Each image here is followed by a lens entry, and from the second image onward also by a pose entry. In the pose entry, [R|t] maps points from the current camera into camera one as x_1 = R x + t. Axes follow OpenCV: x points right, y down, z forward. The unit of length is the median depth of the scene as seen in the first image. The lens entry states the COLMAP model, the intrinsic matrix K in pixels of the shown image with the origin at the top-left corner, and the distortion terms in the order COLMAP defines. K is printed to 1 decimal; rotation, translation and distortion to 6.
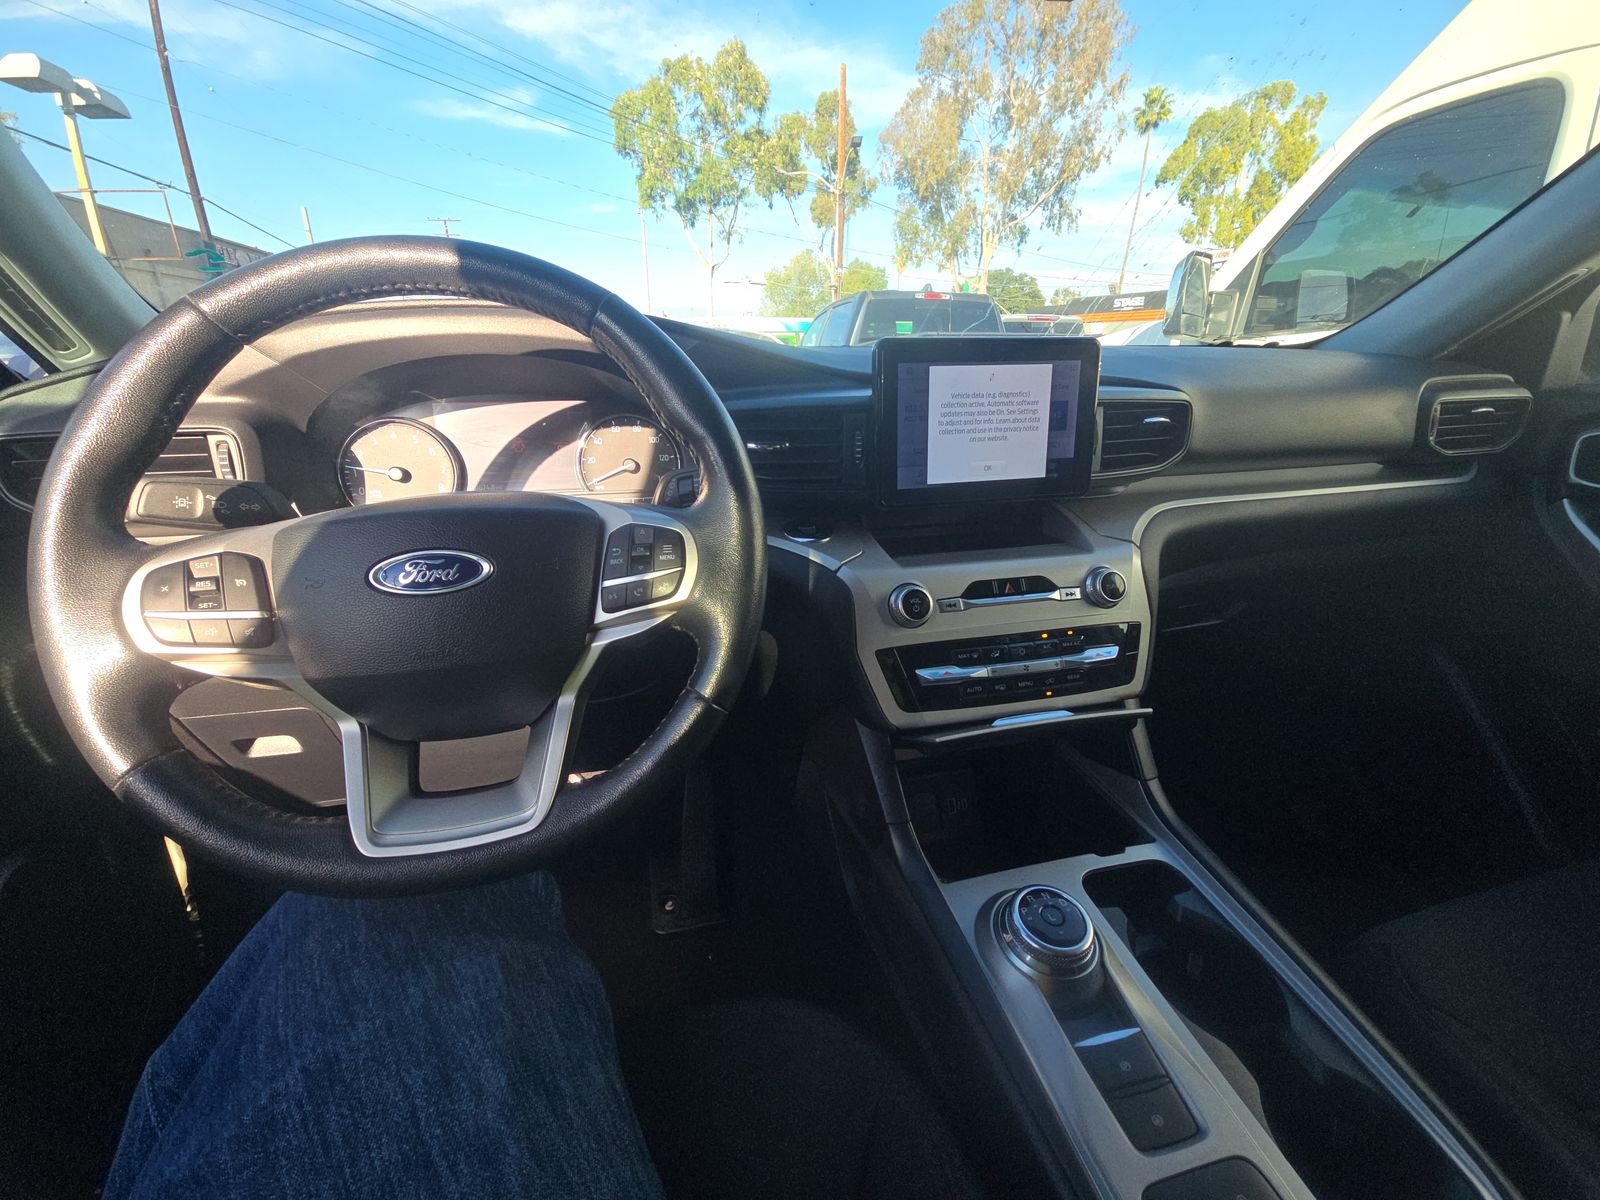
lens RADIAL K [[636.6, 0, 804.7], [0, 636.6, 600.7], [0, 0, 1]] dist [-0.006616, -0.000660]
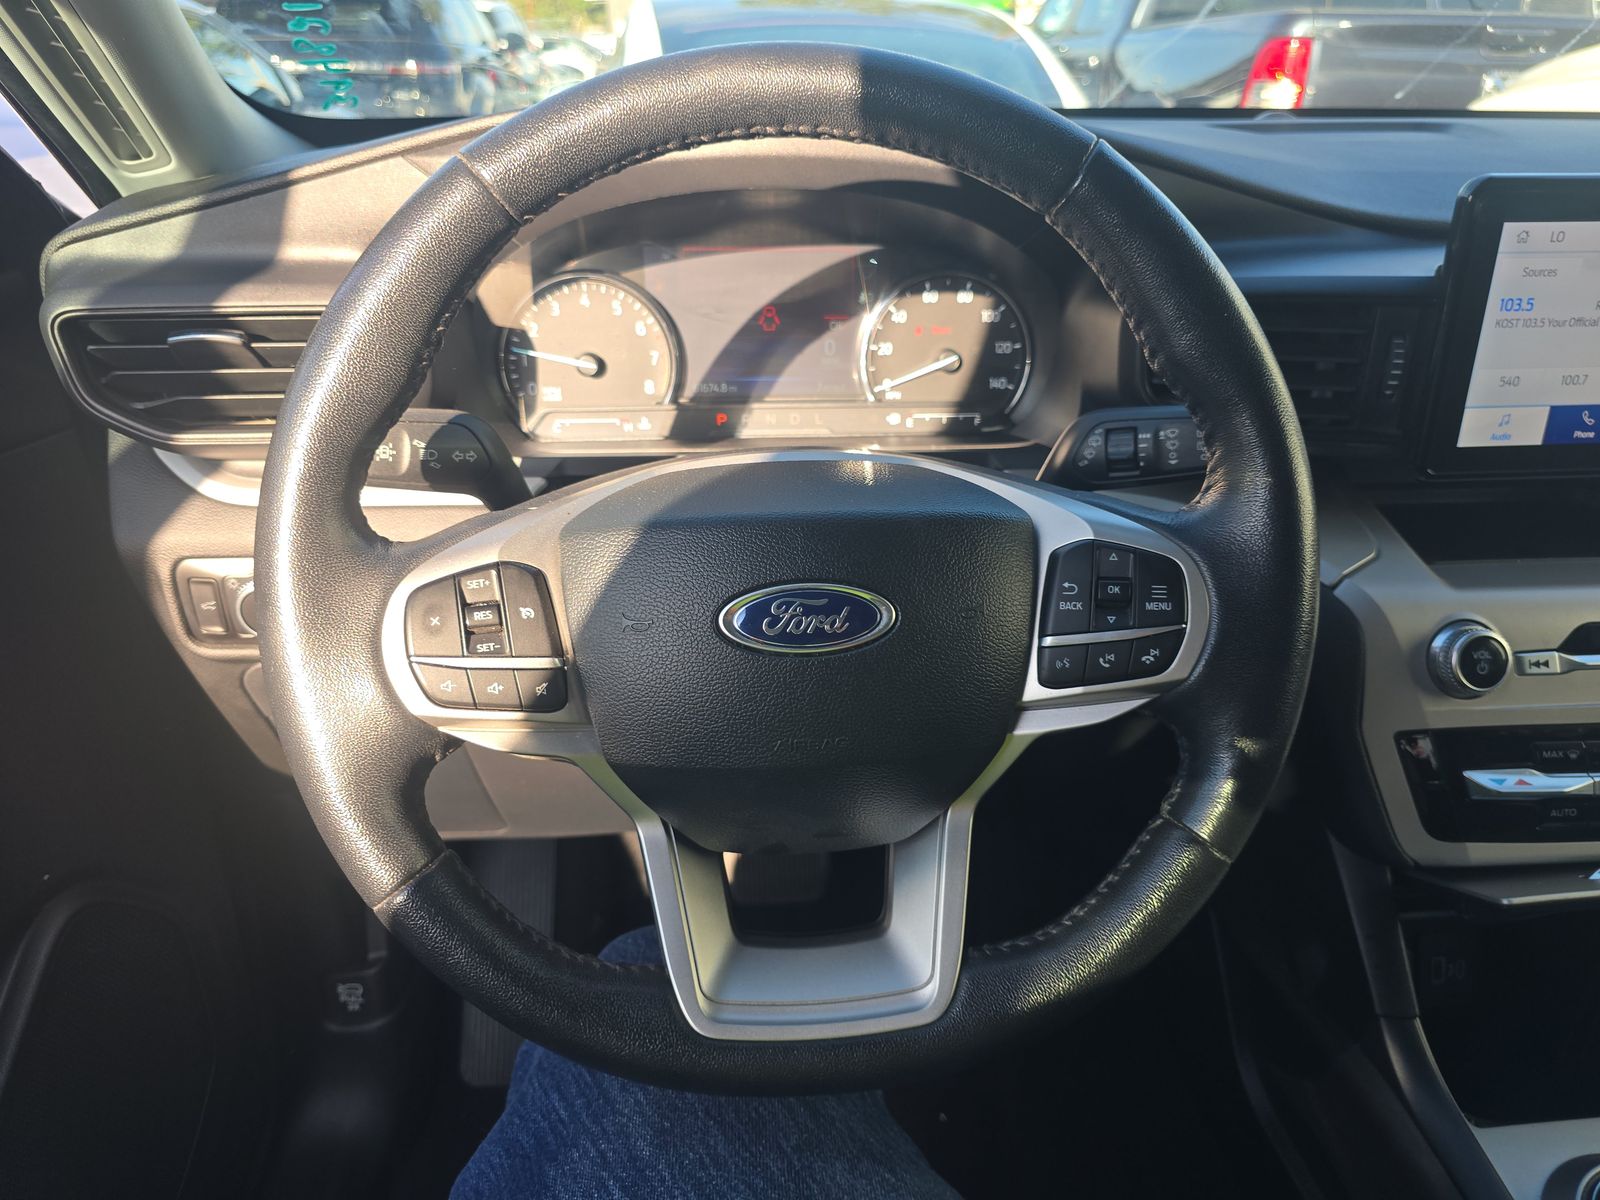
lens RADIAL K [[1085.6, 0, 802.1], [0, 1085.6, 598.5], [0, 0, 1]] dist [0.028598, -0.015482]
pose [[0.986184, 0.083165, -0.143264, -0.394969], [-0.065176, 0.989890, 0.125977, -0.180449], [0.152292, -0.114899, 0.981634, -0.059192]]
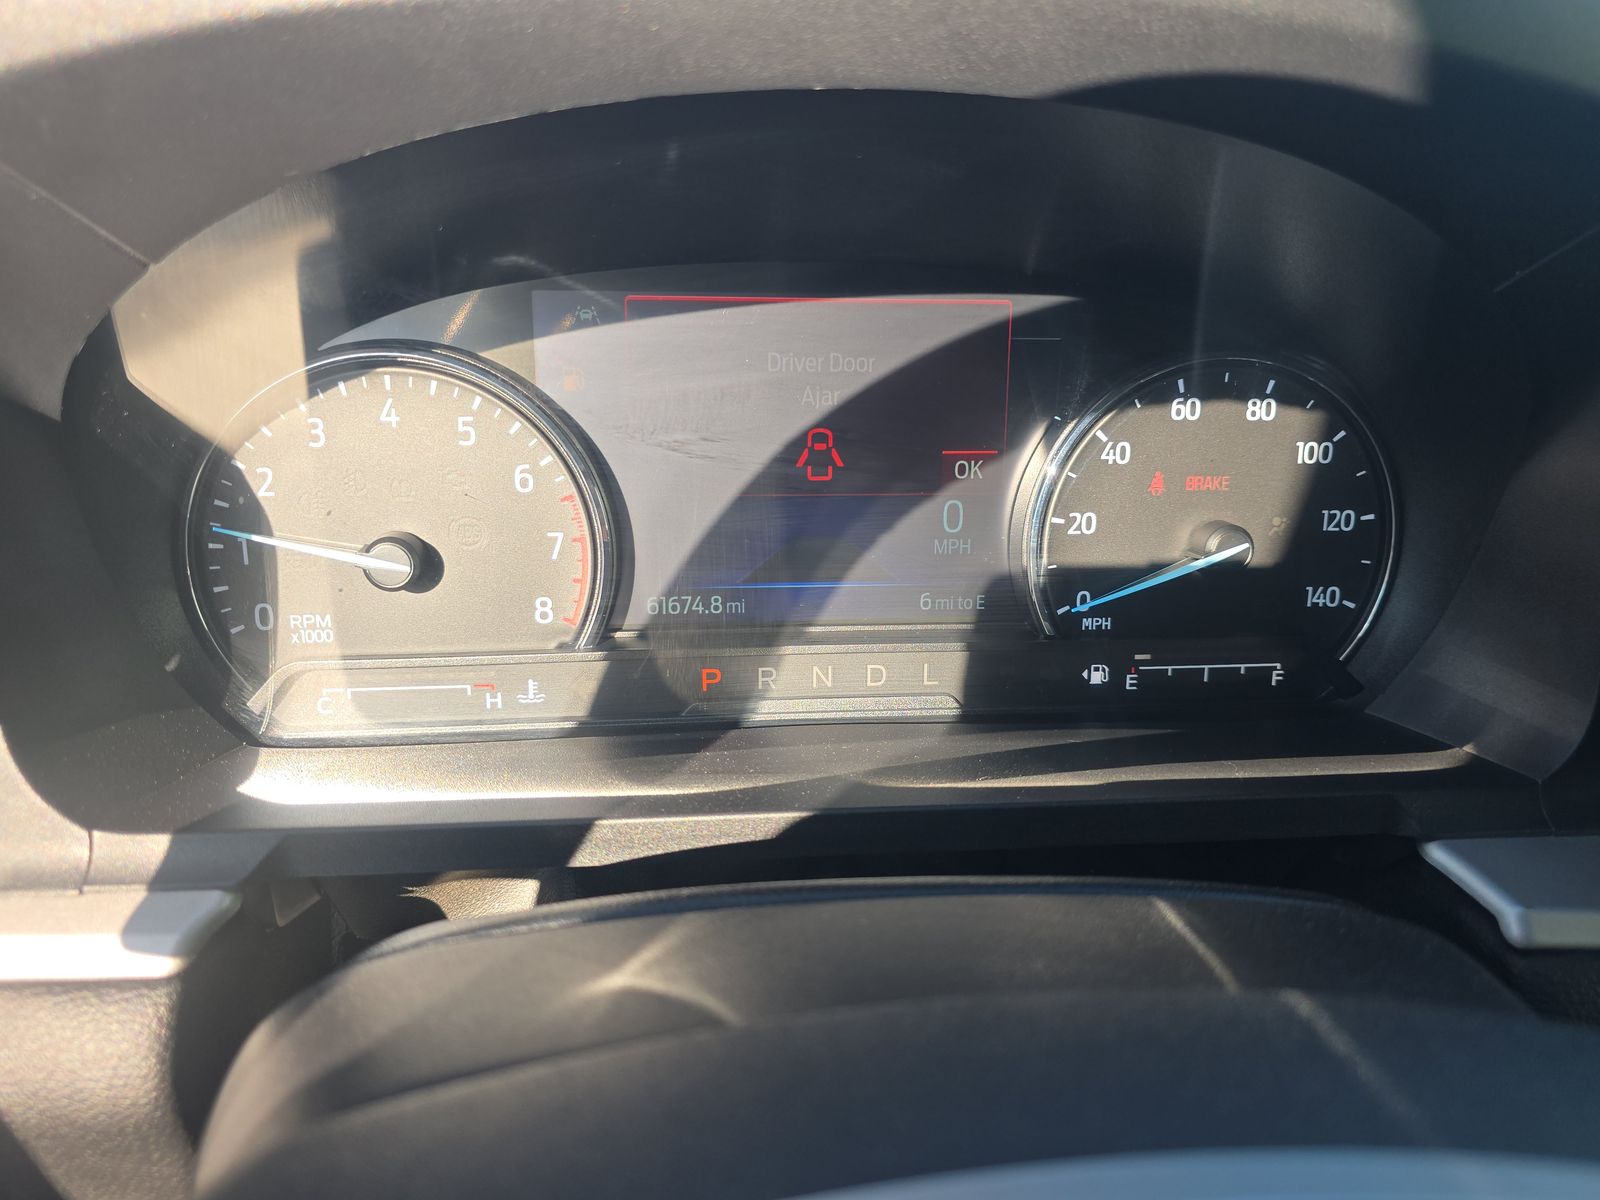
lens RADIAL K [[1085.6, 0, 804.0], [0, 1085.6, 591.2], [0, 0, 1]] dist [0.028598, -0.015482]
pose [[0.990222, 0.070728, -0.120242, -0.628991], [-0.068030, 0.997334, 0.026398, -0.315134], [0.121789, -0.017960, 0.992394, 0.859950]]
